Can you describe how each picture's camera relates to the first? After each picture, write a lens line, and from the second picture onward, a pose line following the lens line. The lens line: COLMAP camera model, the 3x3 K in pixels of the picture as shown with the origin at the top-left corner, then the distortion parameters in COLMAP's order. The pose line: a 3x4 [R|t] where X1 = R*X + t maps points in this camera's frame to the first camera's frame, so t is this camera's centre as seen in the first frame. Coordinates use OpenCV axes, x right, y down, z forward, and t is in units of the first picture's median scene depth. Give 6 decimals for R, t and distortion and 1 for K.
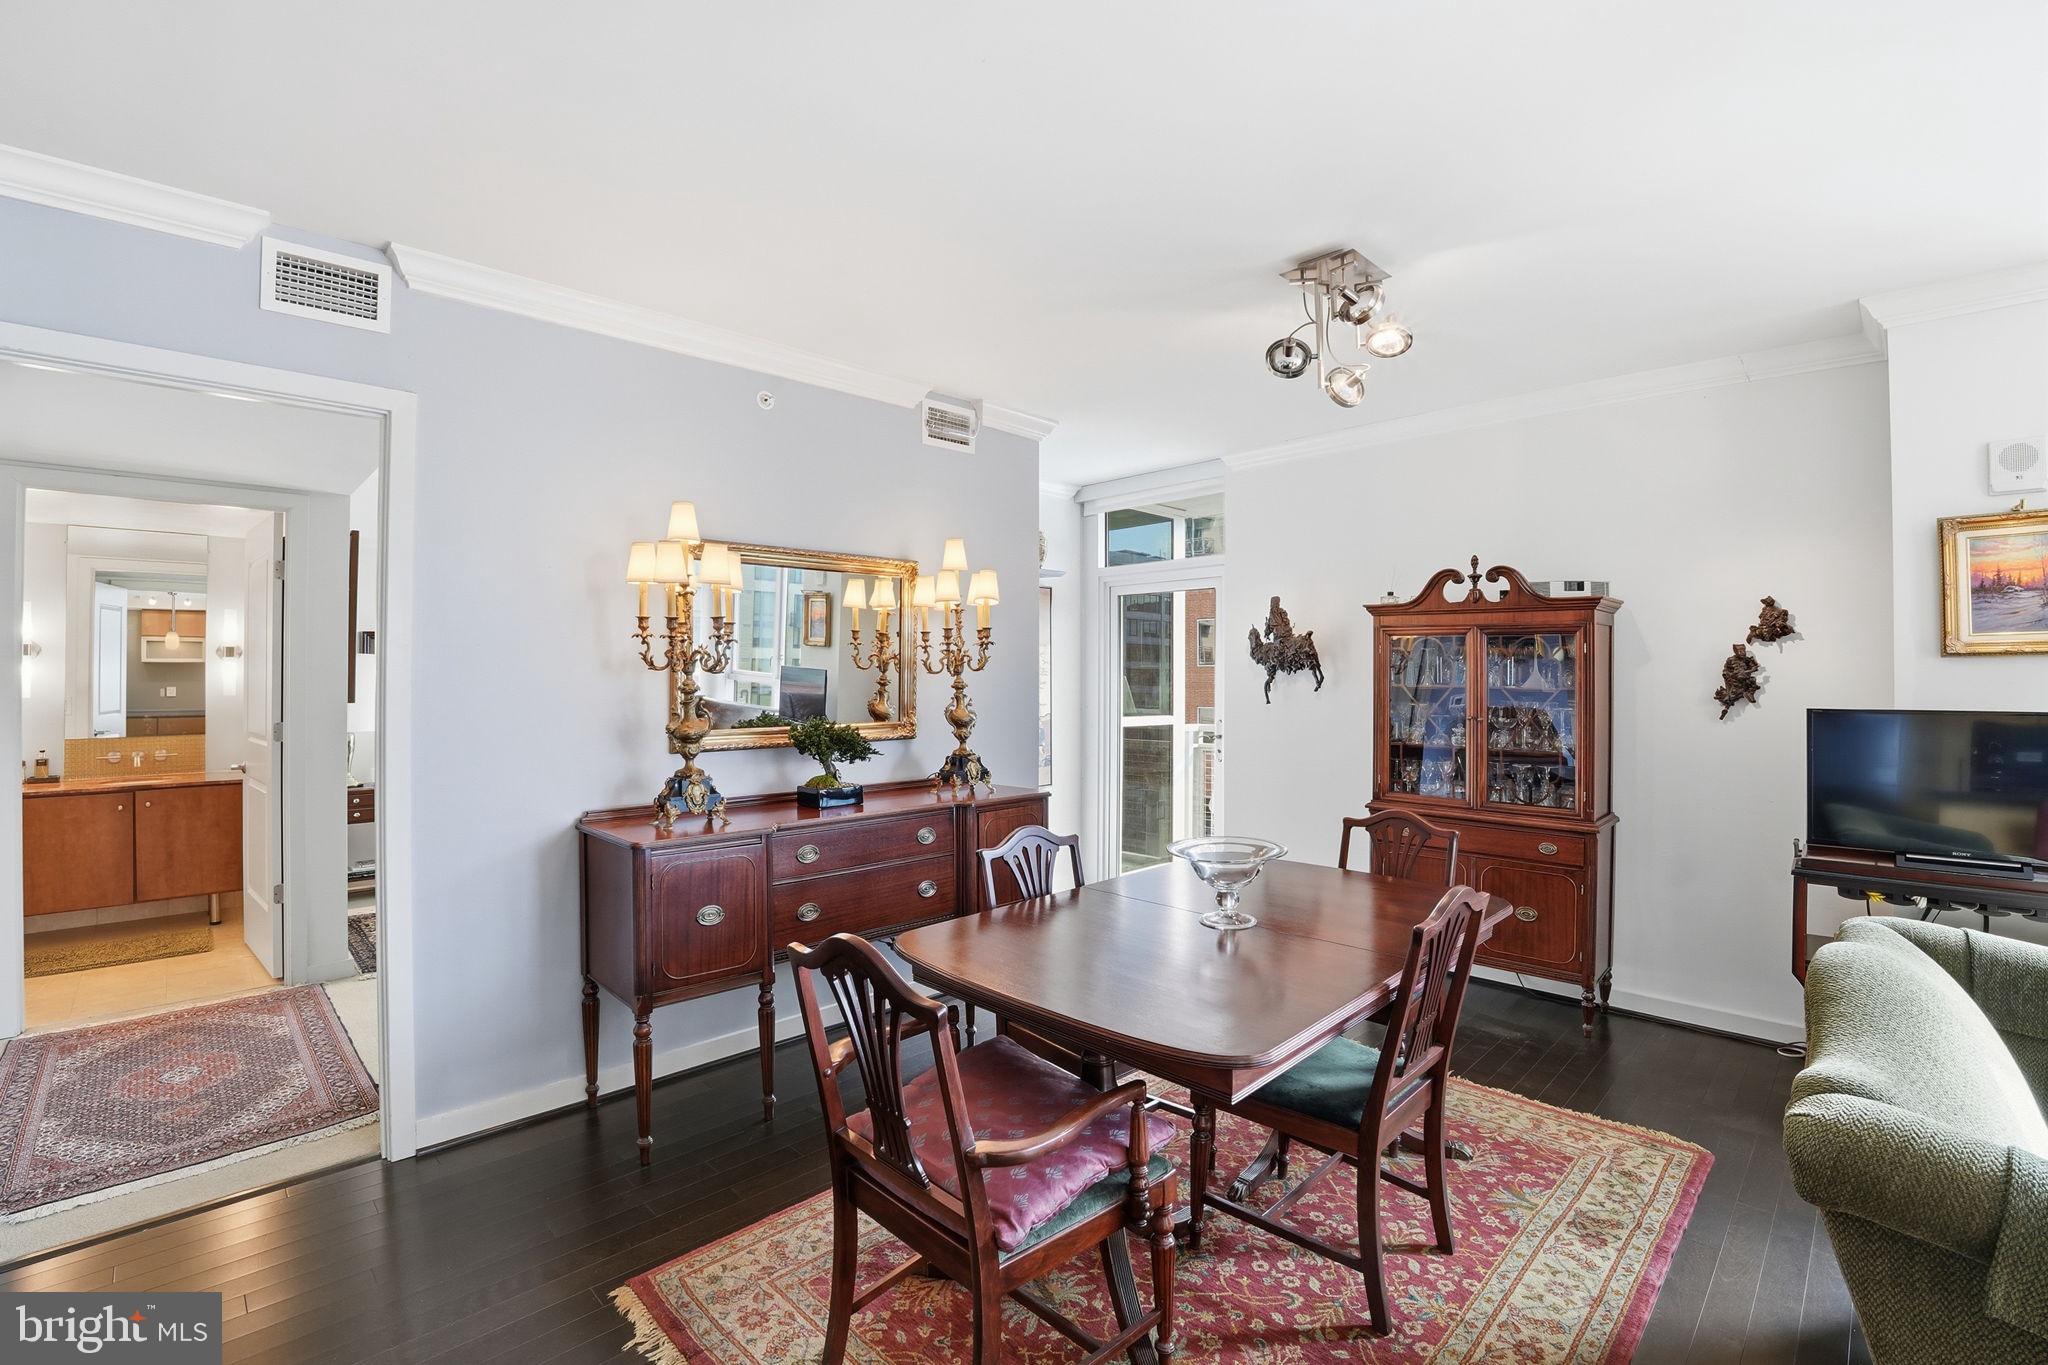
lens RADIAL K [[910.6, 0, 1022.8], [0, 910.6, 672.0], [0, 0, 1]] dist [-0.062302, 0.011312]
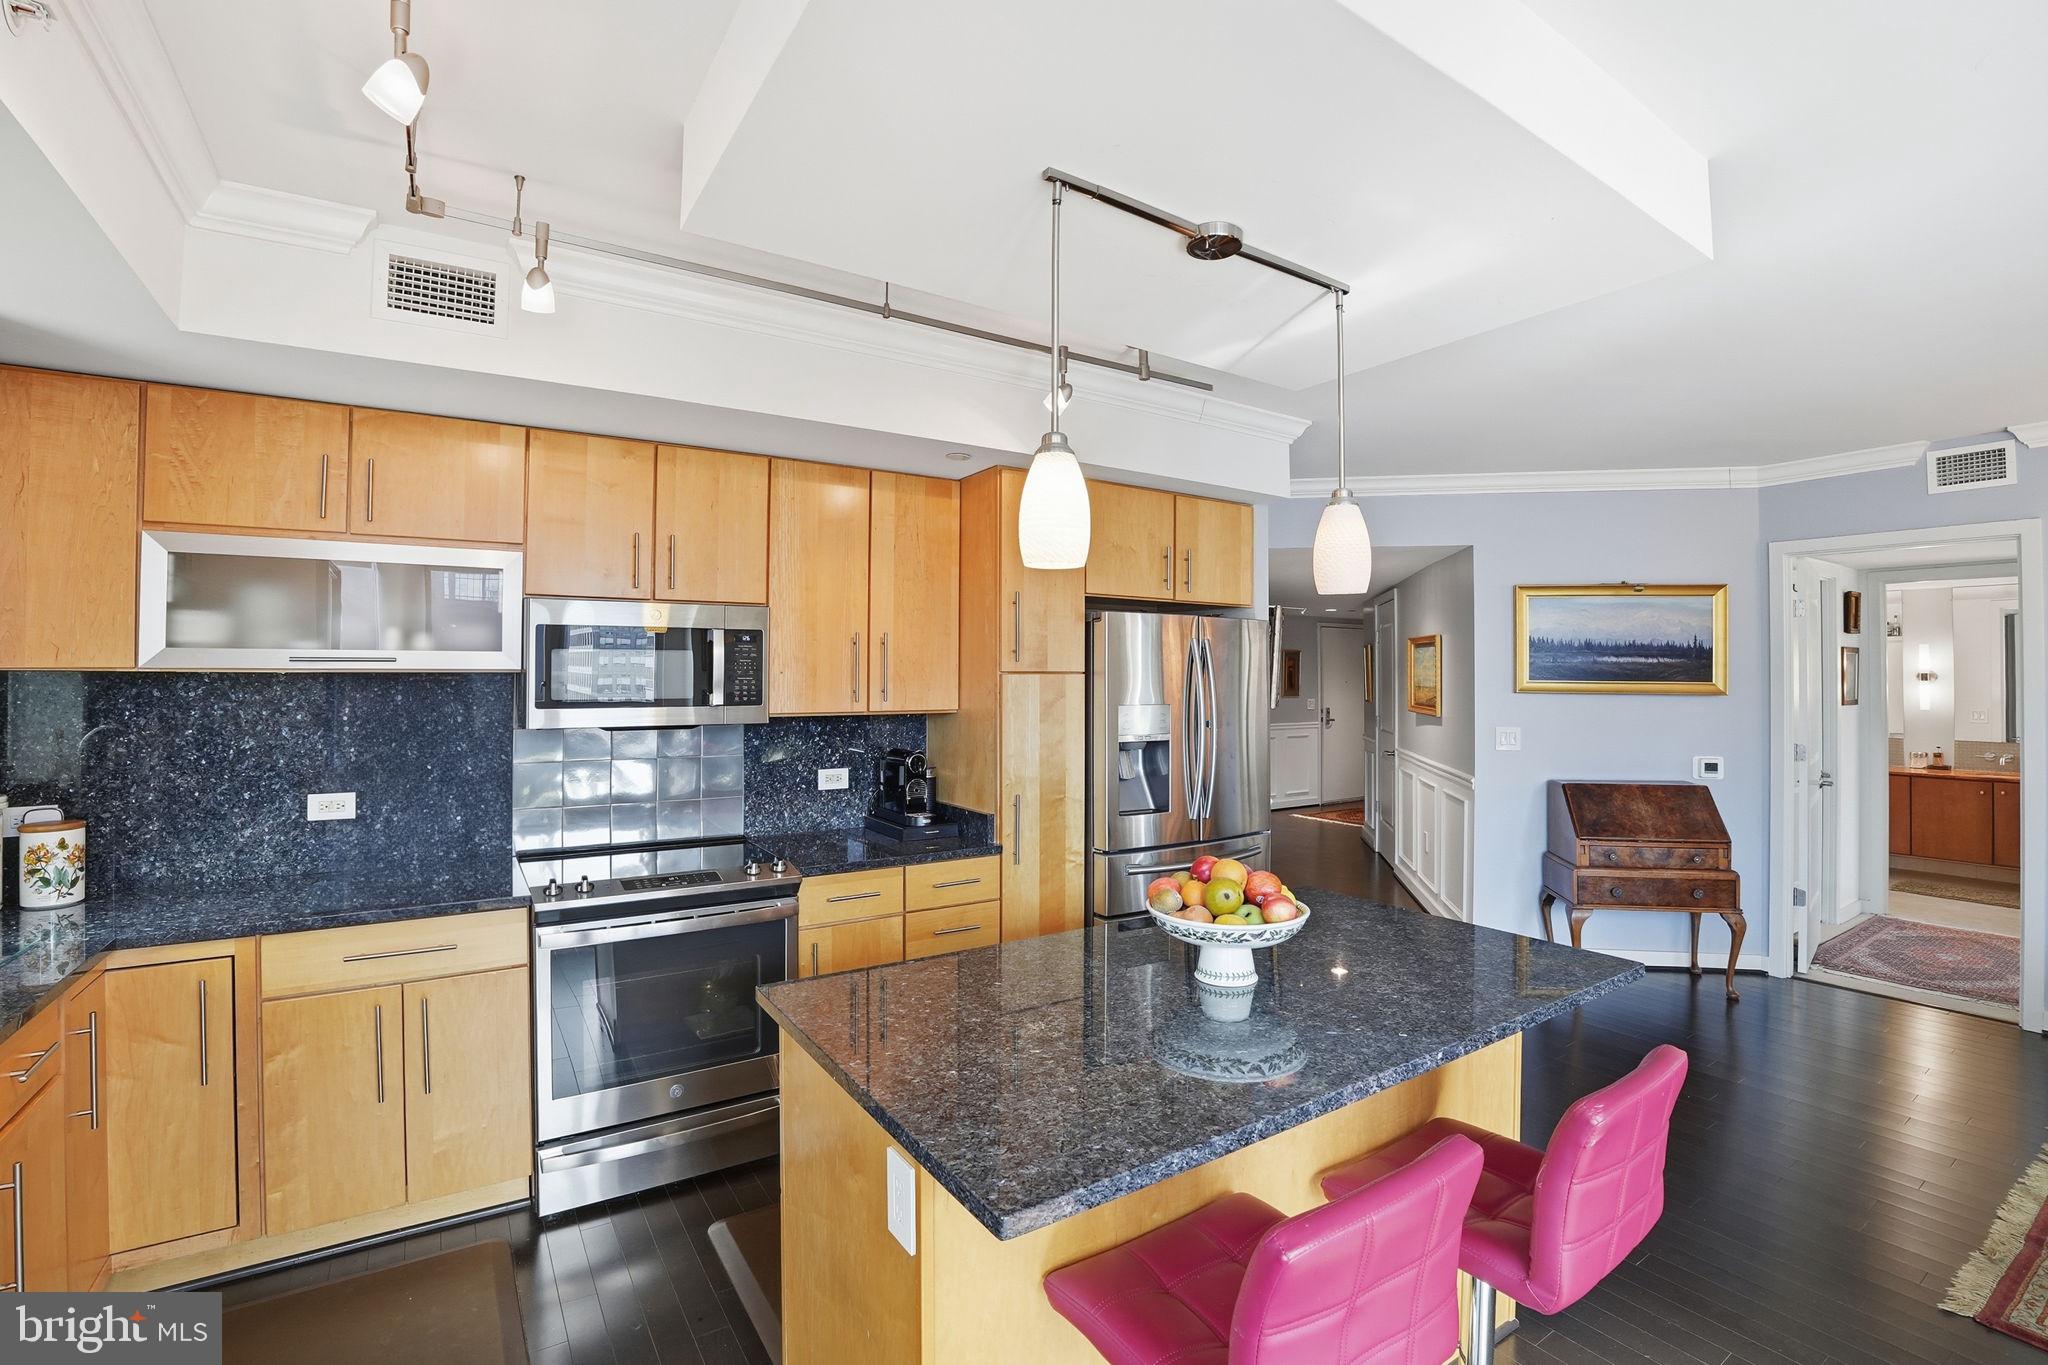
lens RADIAL K [[922.5, 0, 1026.9], [0, 922.5, 655.4], [0, 0, 1]] dist [-0.046978, 0.000202]
pose [[-0.198908, -0.020351, -0.979807, 0.976588], [-0.009805, 0.999776, -0.018775, -0.032427], [0.979969, 0.005872, -0.199063, -0.351434]]
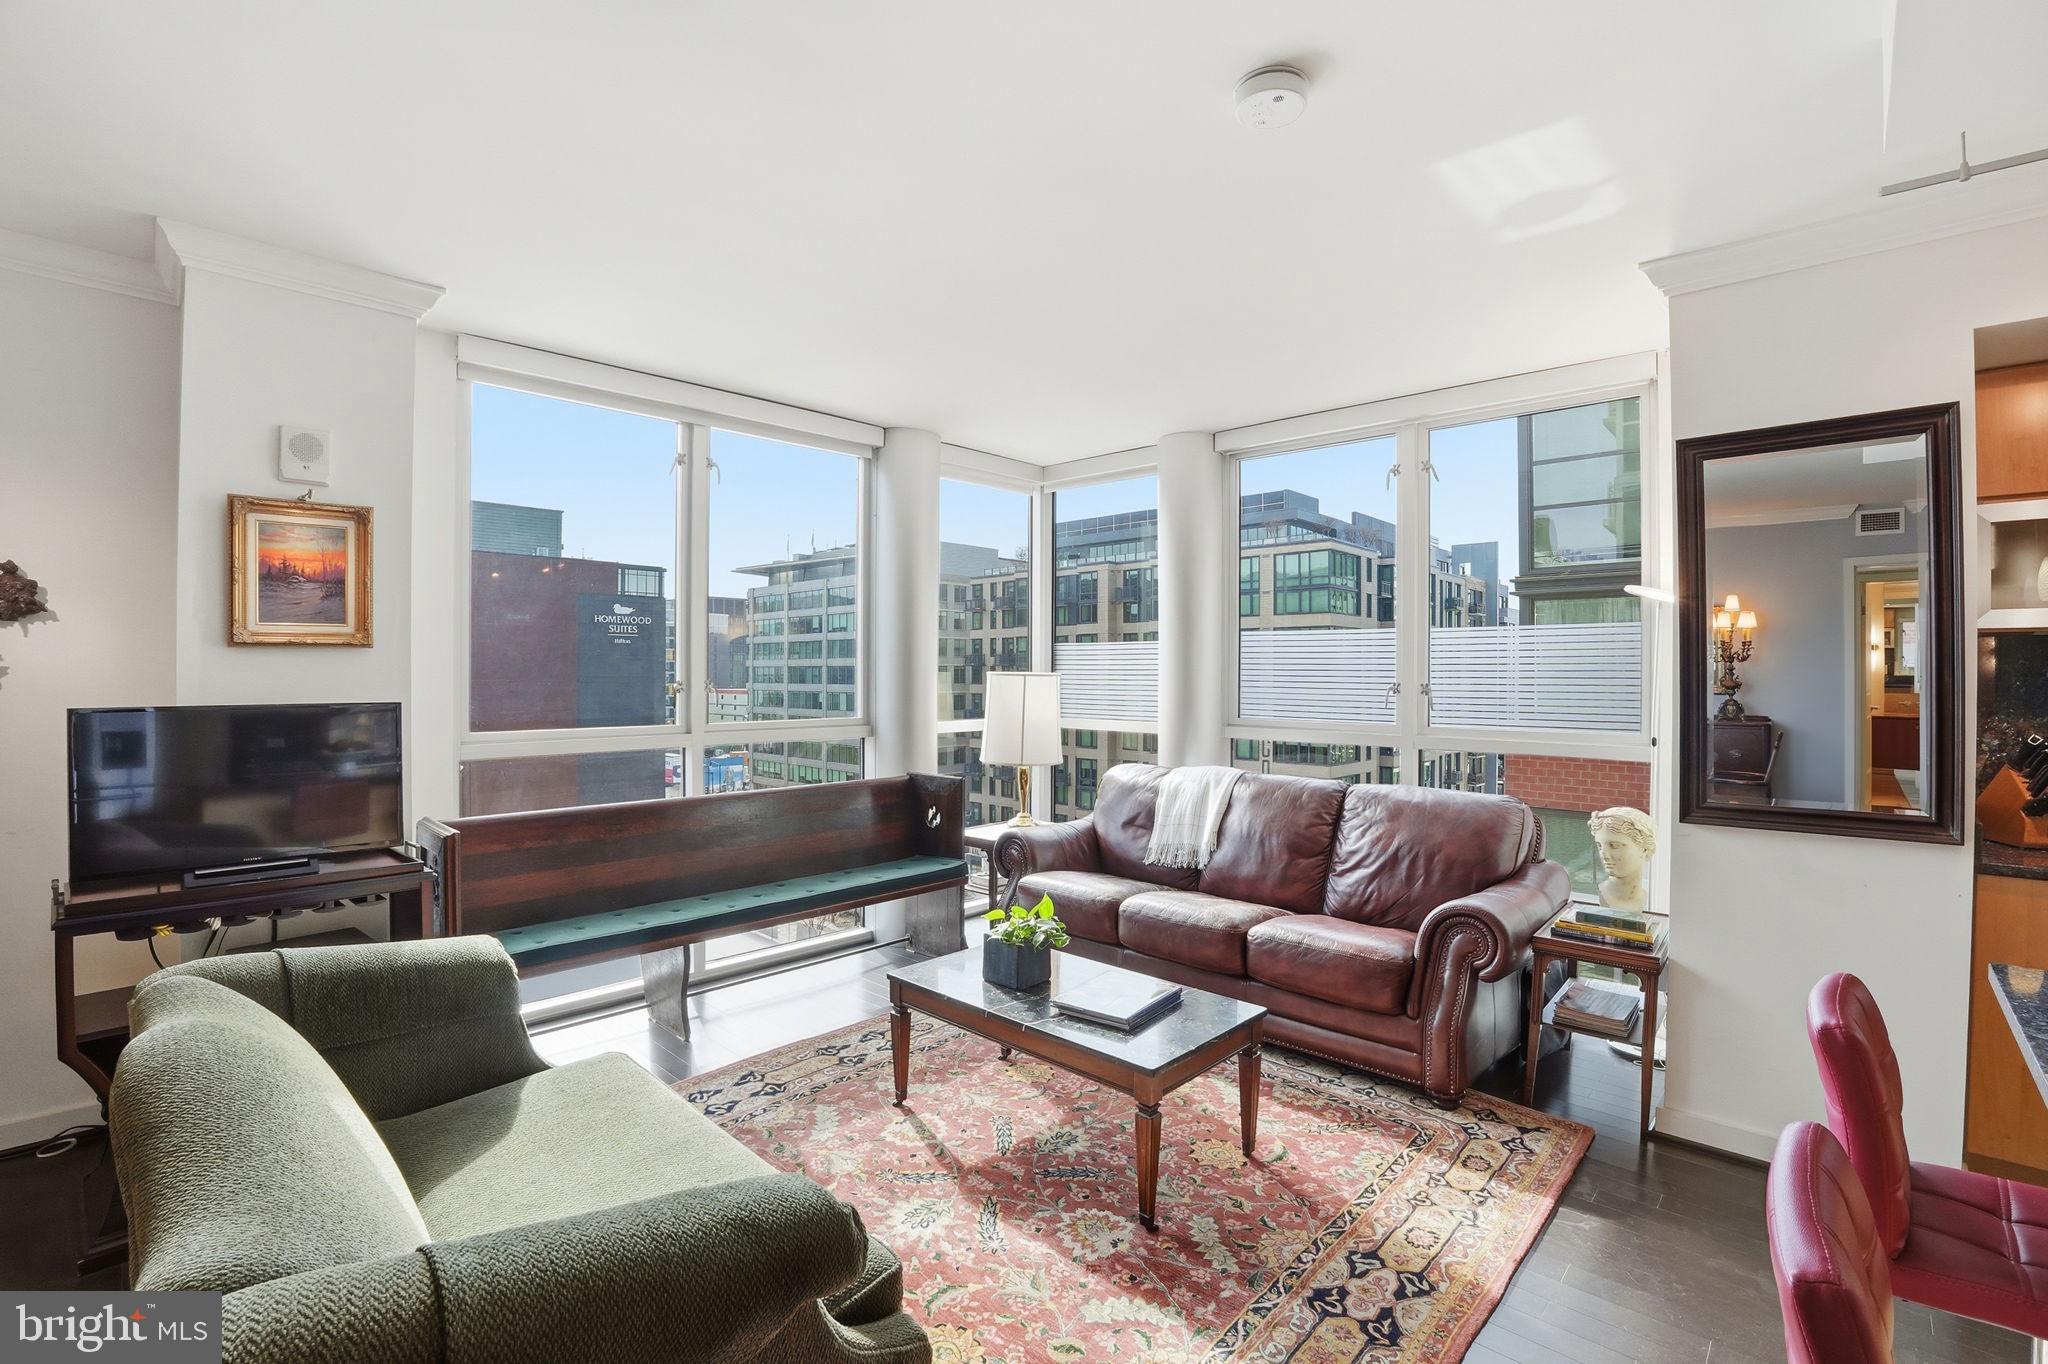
lens RADIAL K [[910.6, 0, 1022.8], [0, 910.6, 671.5], [0, 0, 1]] dist [-0.062302, 0.011312]
pose [[-0.018332, 0.002721, 0.999828, 0.132624], [-0.005291, 0.999982, -0.002819, 0.007215], [-0.999818, -0.005341, -0.018317, 0.176151]]
